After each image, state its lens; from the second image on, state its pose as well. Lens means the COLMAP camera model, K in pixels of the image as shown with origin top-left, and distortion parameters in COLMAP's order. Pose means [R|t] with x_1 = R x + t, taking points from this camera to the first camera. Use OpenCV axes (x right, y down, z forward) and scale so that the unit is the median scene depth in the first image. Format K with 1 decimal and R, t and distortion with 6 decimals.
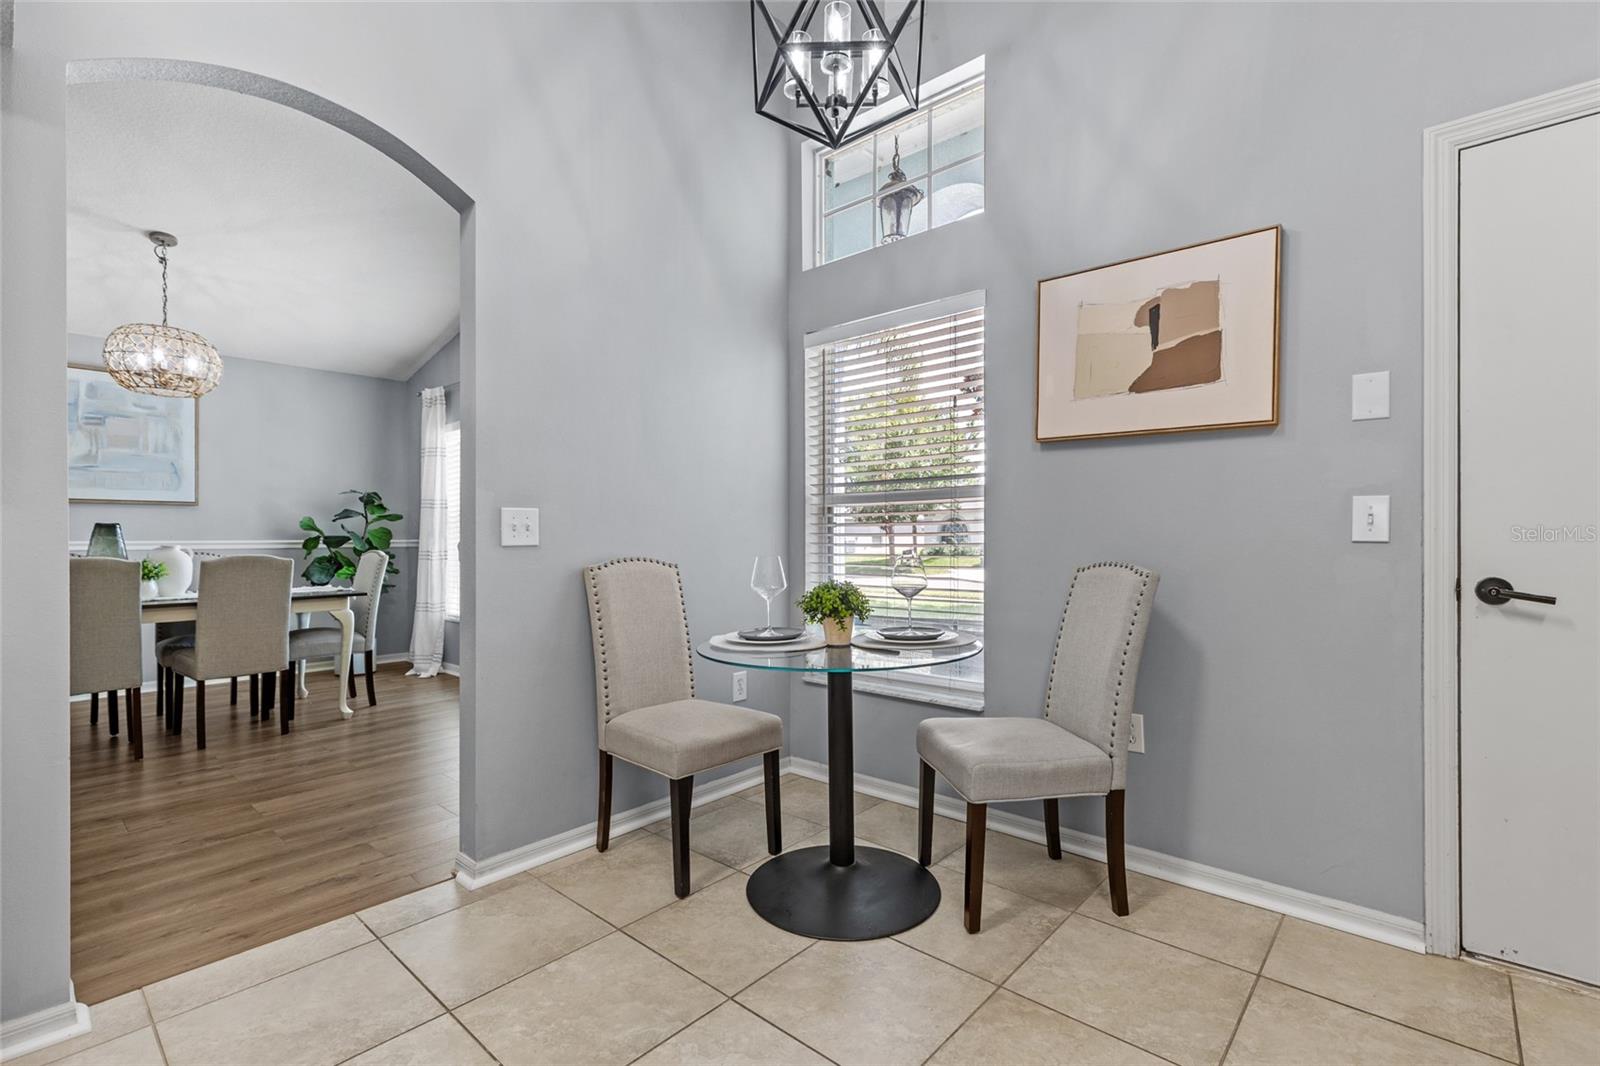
lens RADIAL K [[719.3, 0, 802.5], [0, 719.3, 540.0], [0, 0, 1]] dist [0.002260, 0.000603]
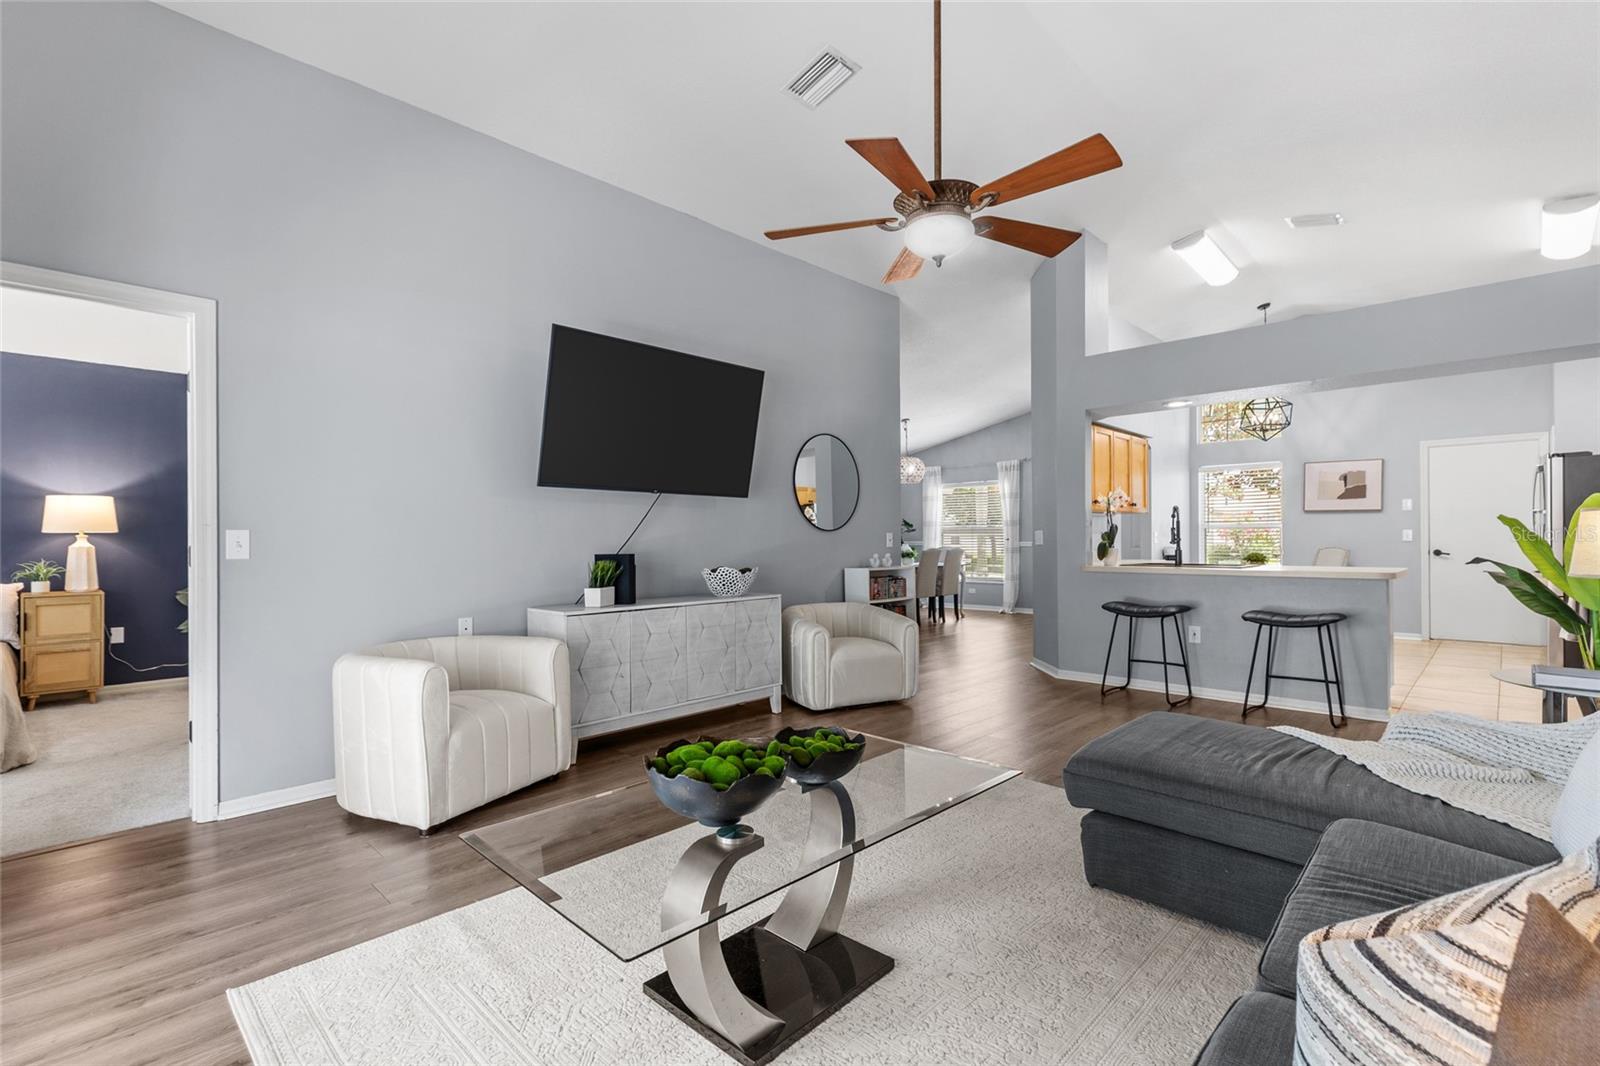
lens RADIAL K [[719.3, 0, 798.6], [0, 719.3, 536.7], [0, 0, 1]] dist [0.002260, 0.000603]
pose [[0.998785, -0.003530, -0.049150, -1.929188], [0.003244, 0.999977, -0.005906, -0.006759], [0.049170, 0.005740, 0.998774, -2.550405]]
